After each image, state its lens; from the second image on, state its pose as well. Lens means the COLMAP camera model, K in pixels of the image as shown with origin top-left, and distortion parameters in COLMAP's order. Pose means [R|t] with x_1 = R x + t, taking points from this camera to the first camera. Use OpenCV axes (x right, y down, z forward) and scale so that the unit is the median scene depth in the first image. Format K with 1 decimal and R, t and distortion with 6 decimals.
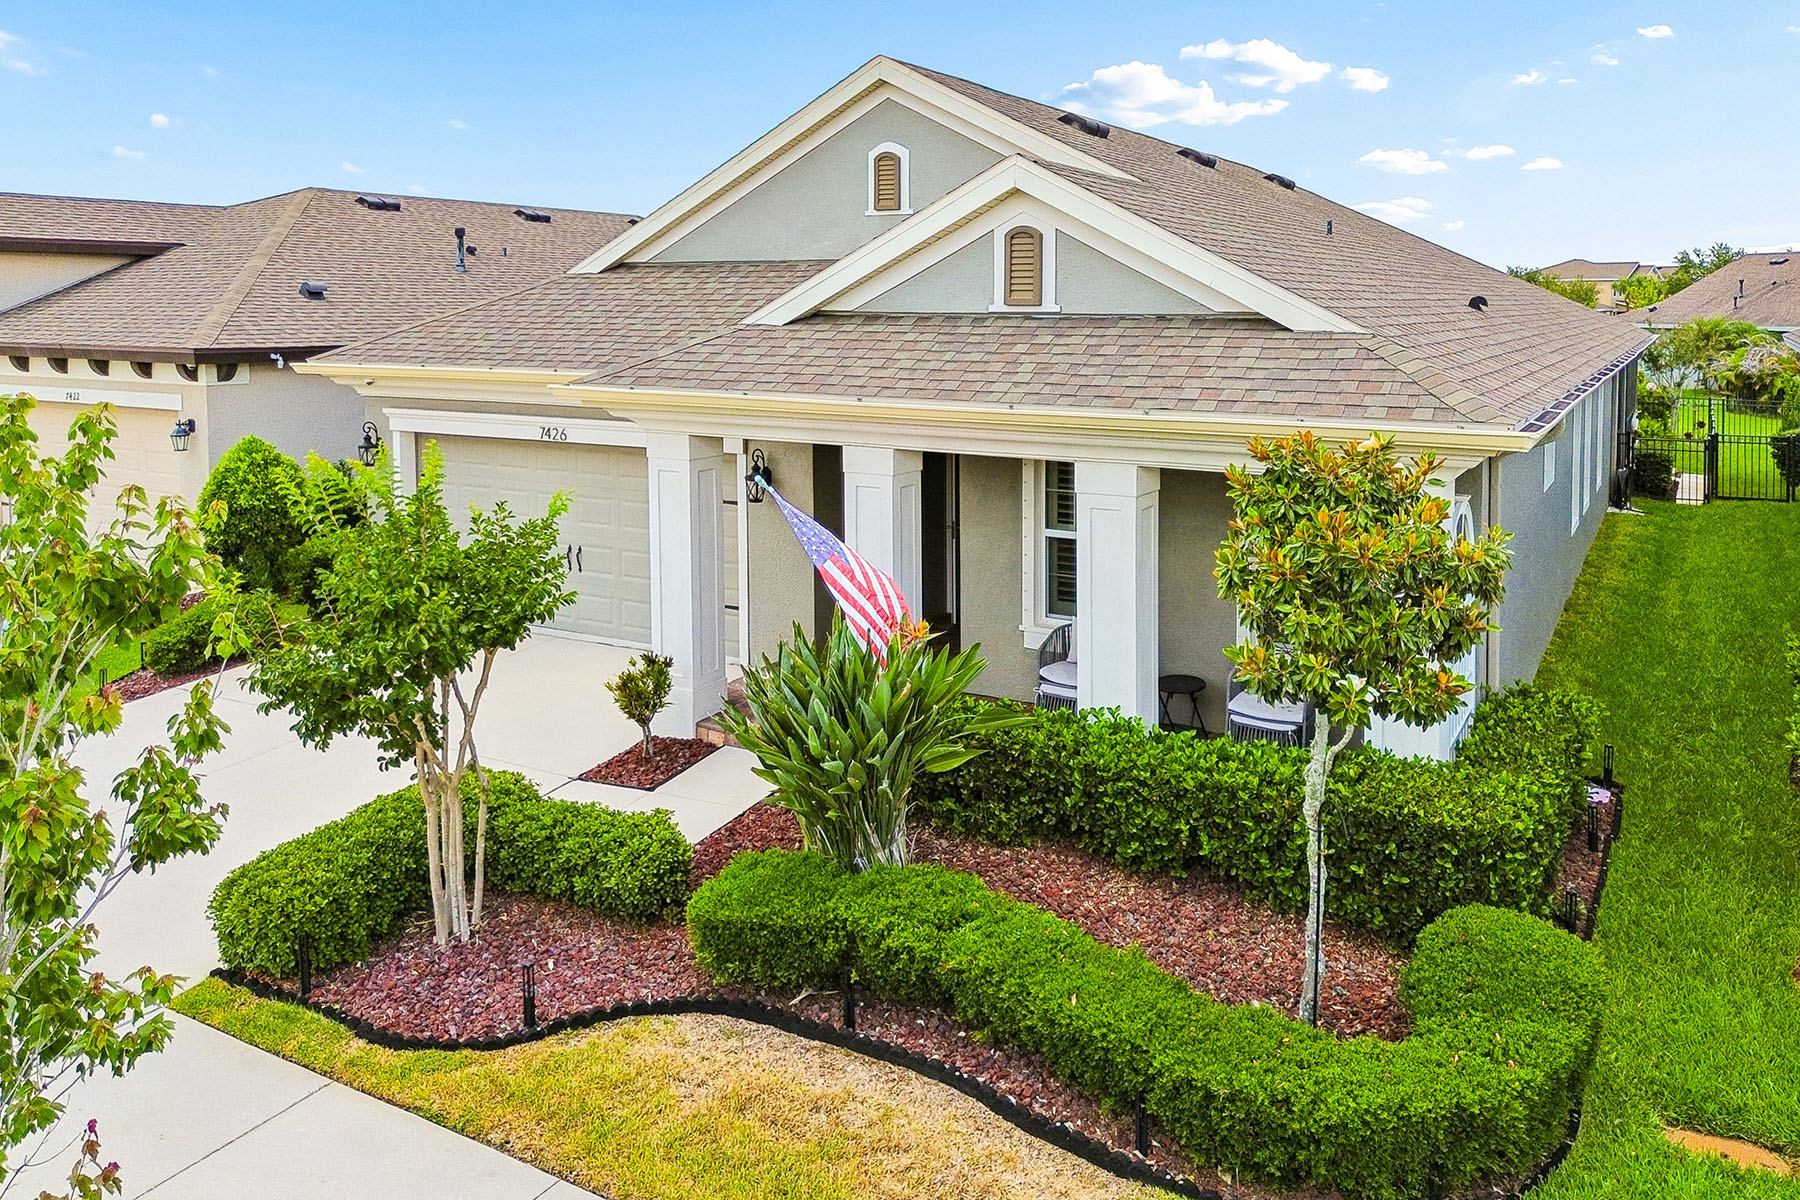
lens RADIAL K [[1385.3, 0, 900.0], [0, 1385.3, 600.0], [0, 0, 1]] dist [0.011615, 0.004341]
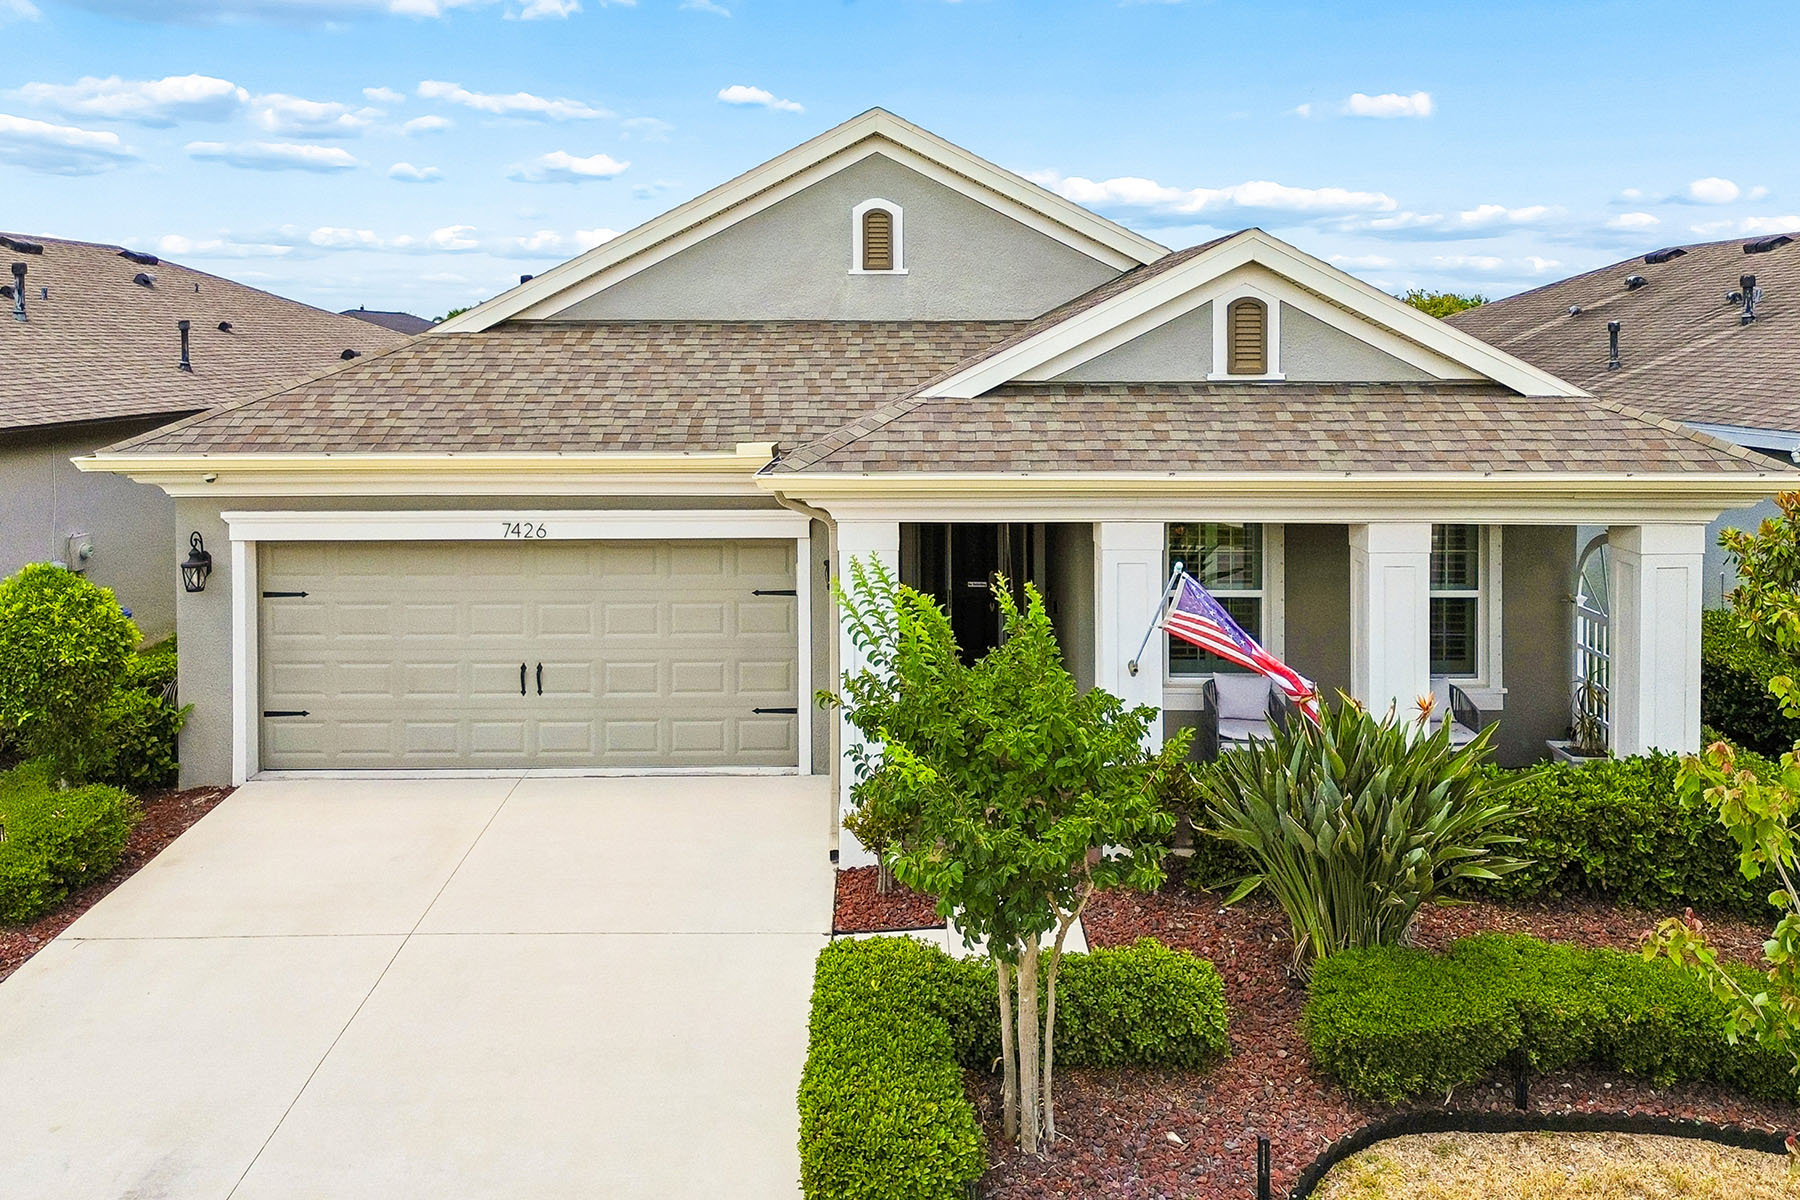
lens RADIAL K [[1385.3, 0, 900.0], [0, 1385.3, 600.0], [0, 0, 1]] dist [0.011615, 0.004341]
pose [[0.859447, -0.095827, 0.502164, -0.597568], [0.110480, 0.993878, 0.000576, -0.069536], [-0.499145, 0.054984, 0.864772, 0.233032]]
